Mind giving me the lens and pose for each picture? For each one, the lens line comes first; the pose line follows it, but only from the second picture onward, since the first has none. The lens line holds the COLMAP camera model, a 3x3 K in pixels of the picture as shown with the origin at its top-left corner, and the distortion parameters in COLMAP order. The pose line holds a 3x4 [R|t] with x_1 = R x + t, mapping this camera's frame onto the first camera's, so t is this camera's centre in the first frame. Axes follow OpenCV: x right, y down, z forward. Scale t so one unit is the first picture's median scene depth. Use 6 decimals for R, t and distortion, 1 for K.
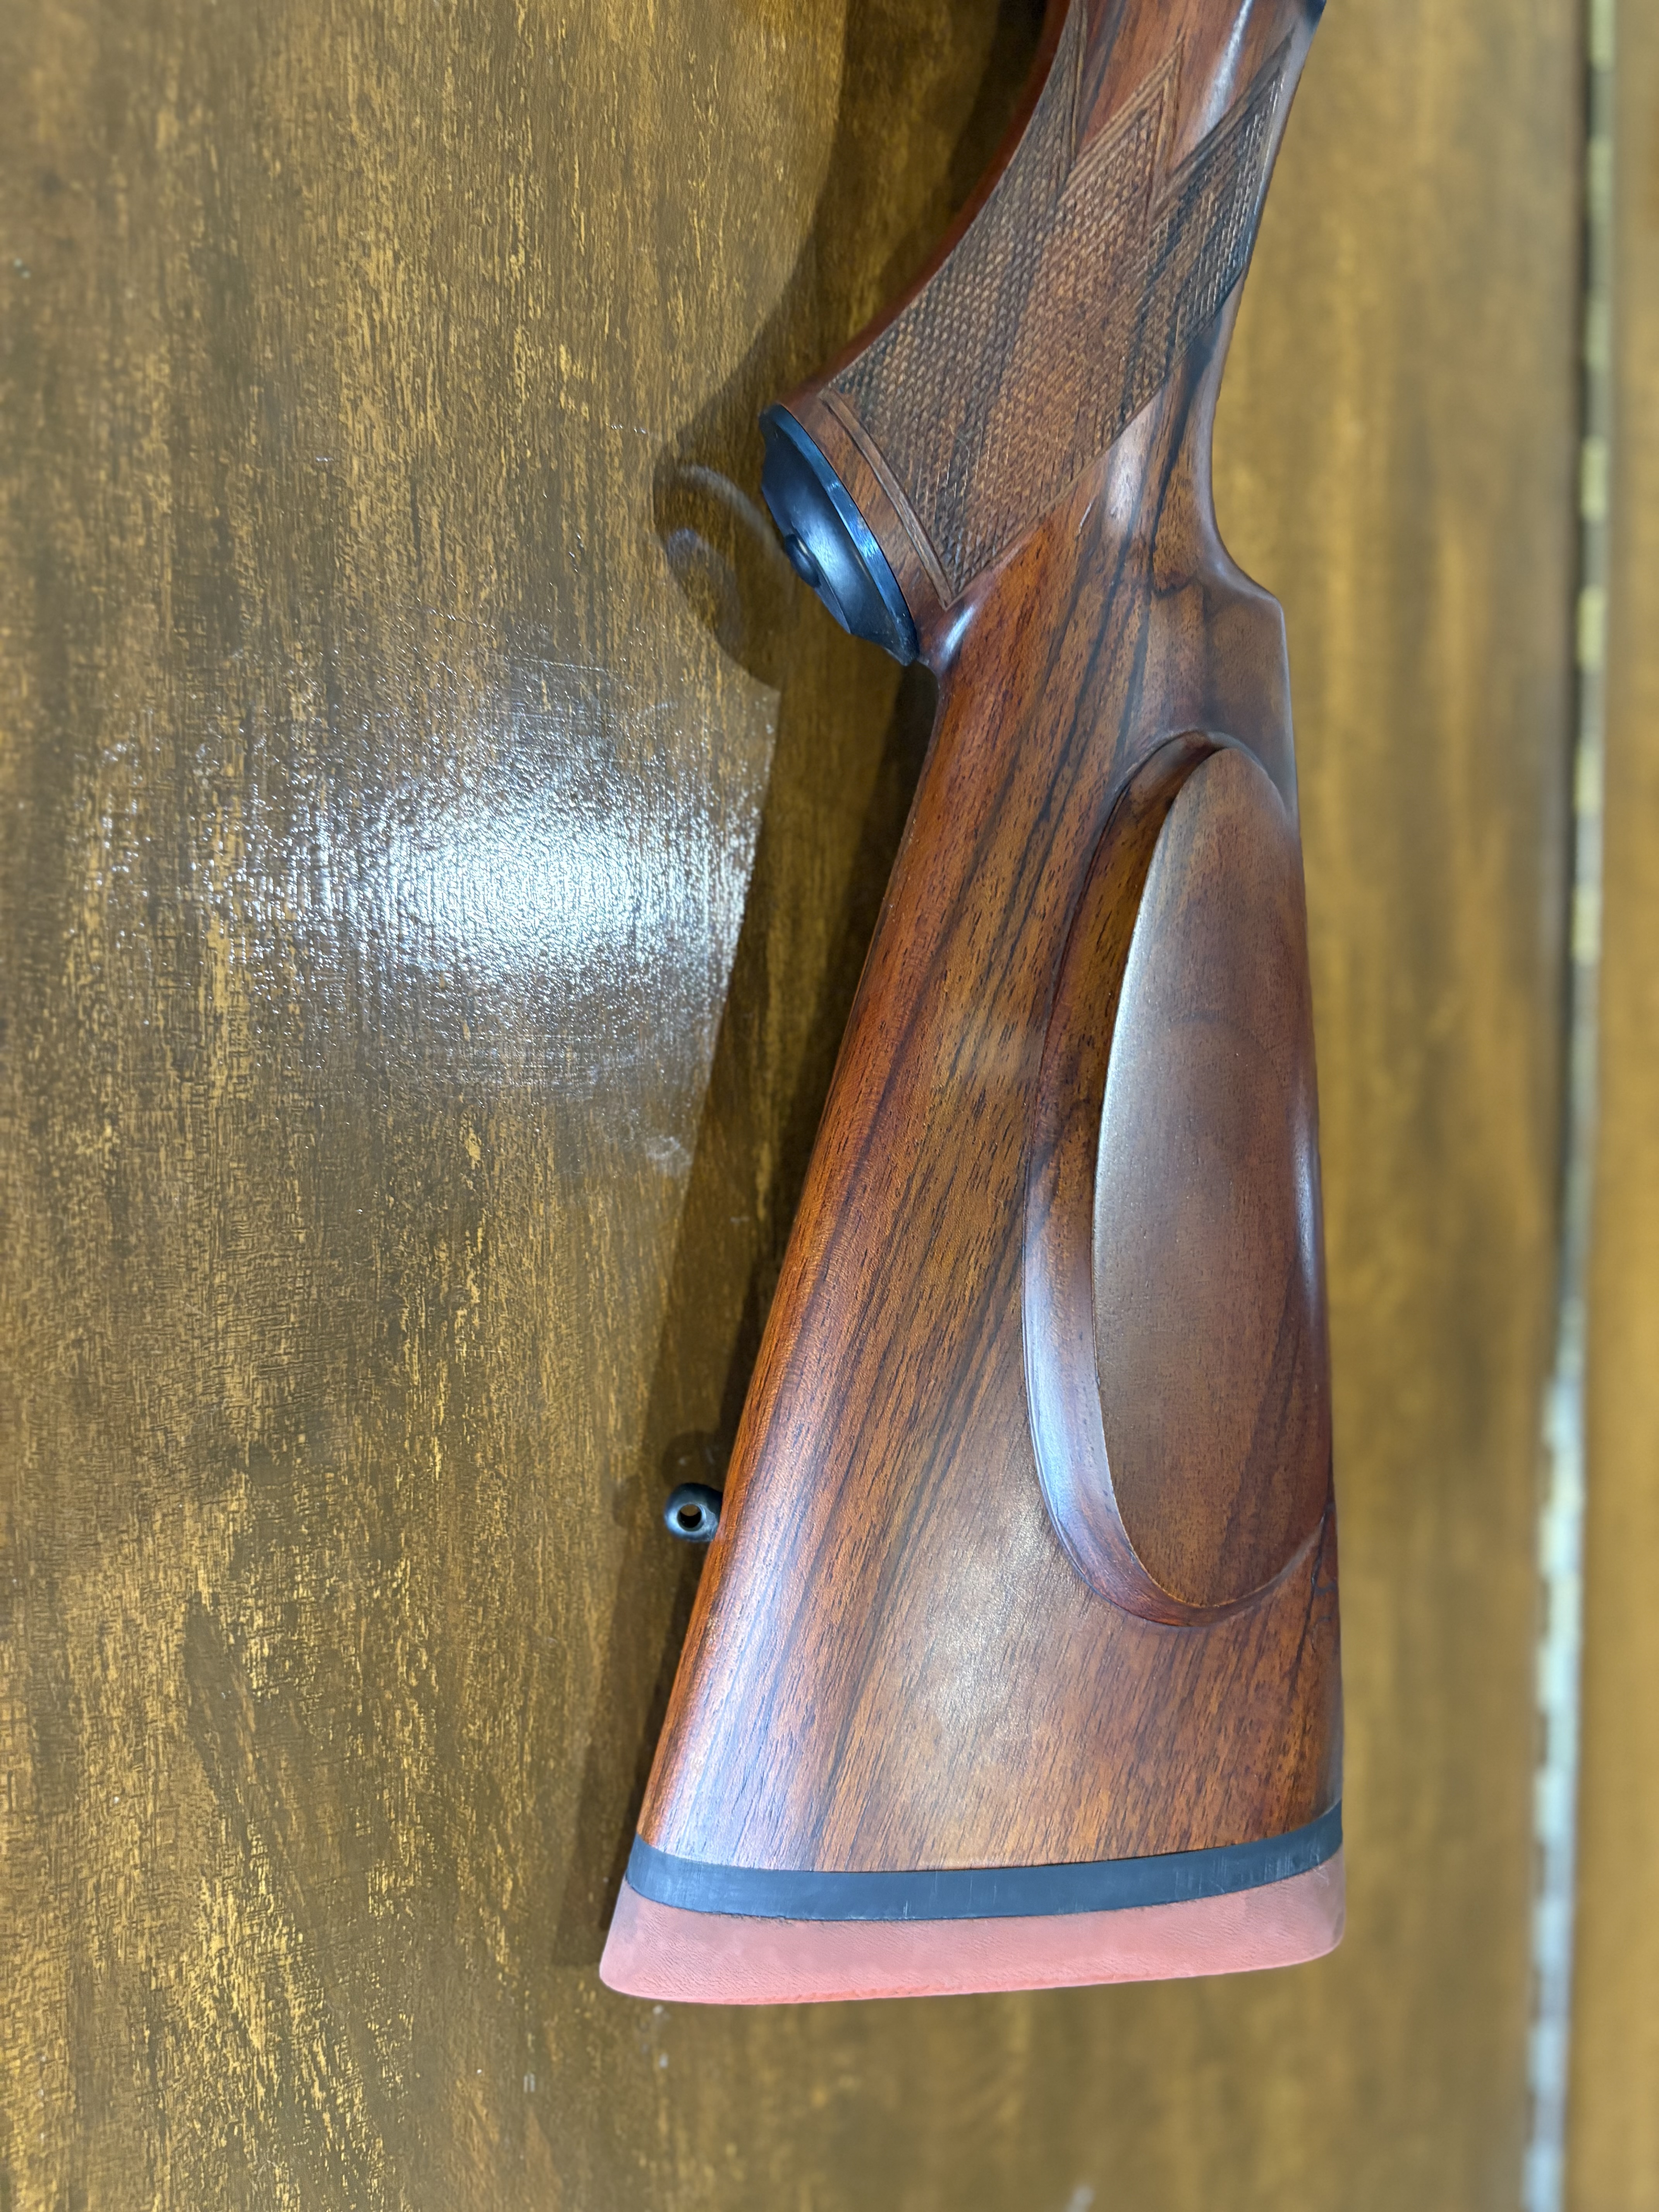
lens RADIAL K [[1712.9, 0, 823.4], [0, 1712.9, 1136.2], [0, 0, 1]] dist [0.023741, -0.036491]
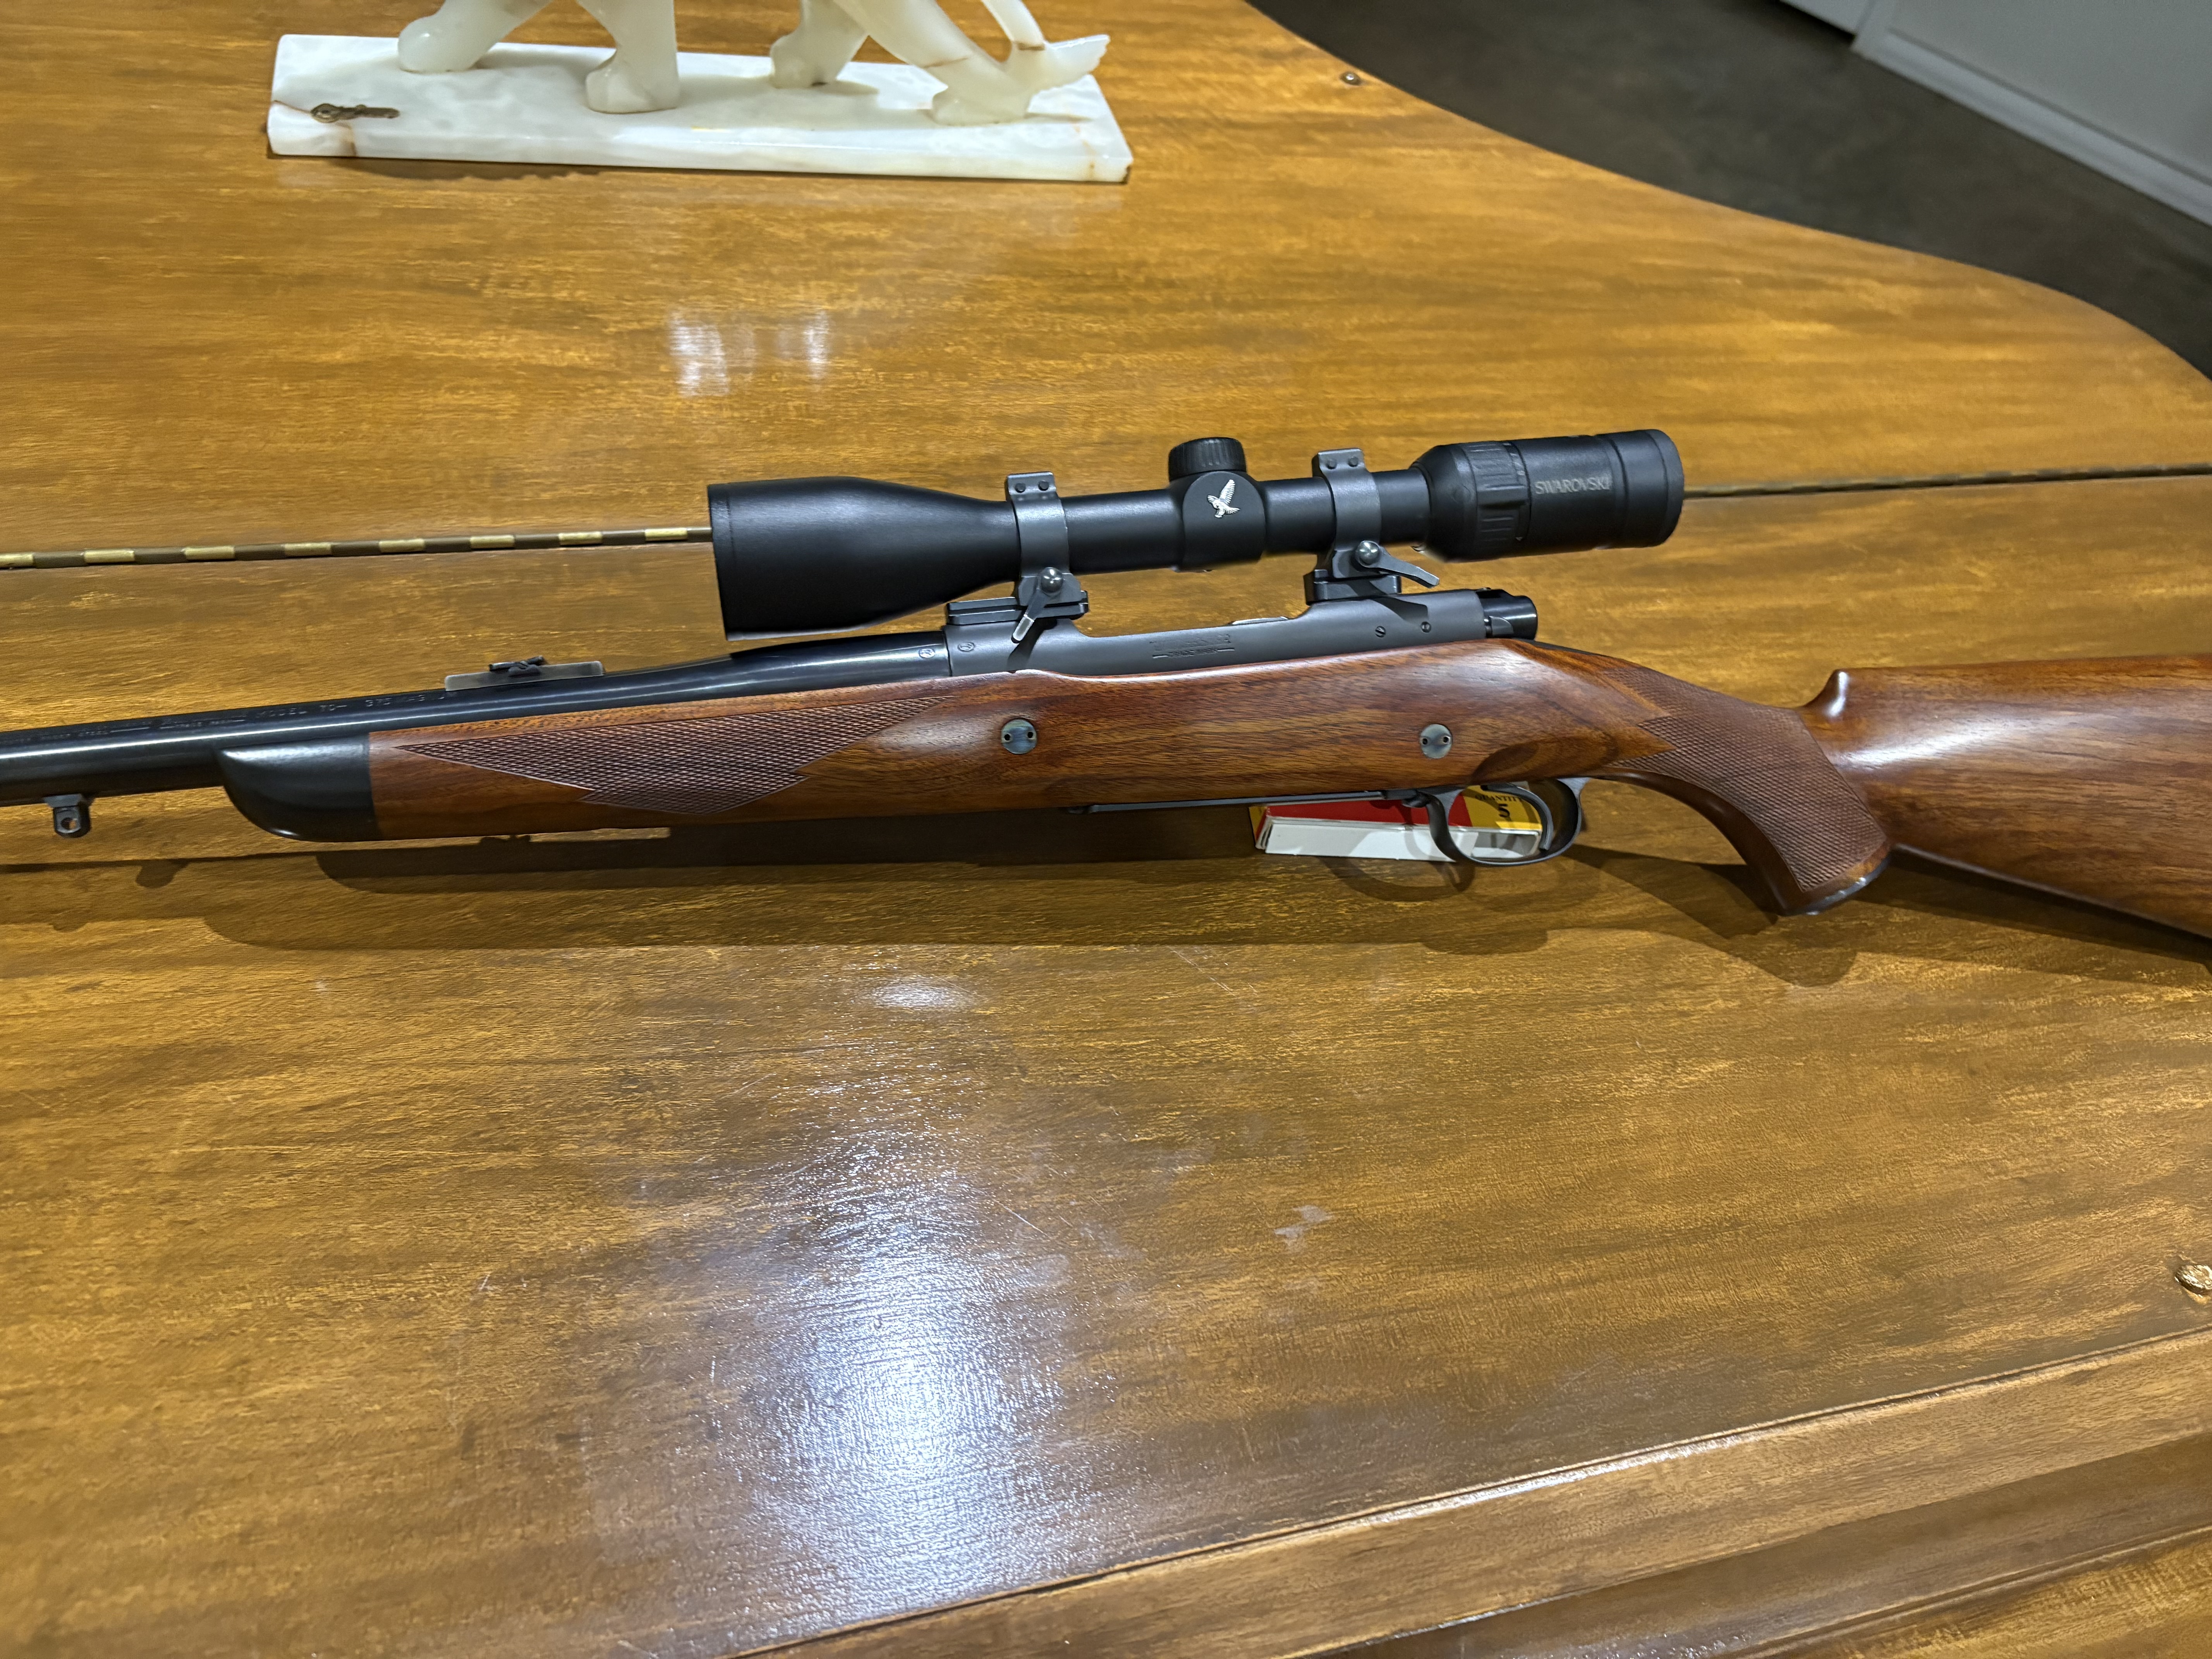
lens RADIAL K [[1712.9, 0, 1088.1], [0, 1712.9, 839.0], [0, 0, 1]] dist [0.023741, -0.036491]
pose [[-0.127948, -0.976016, 0.176130, -0.349613], [0.977637, -0.094233, 0.188006, -2.036818], [-0.166899, 0.196246, 0.966246, -1.177427]]
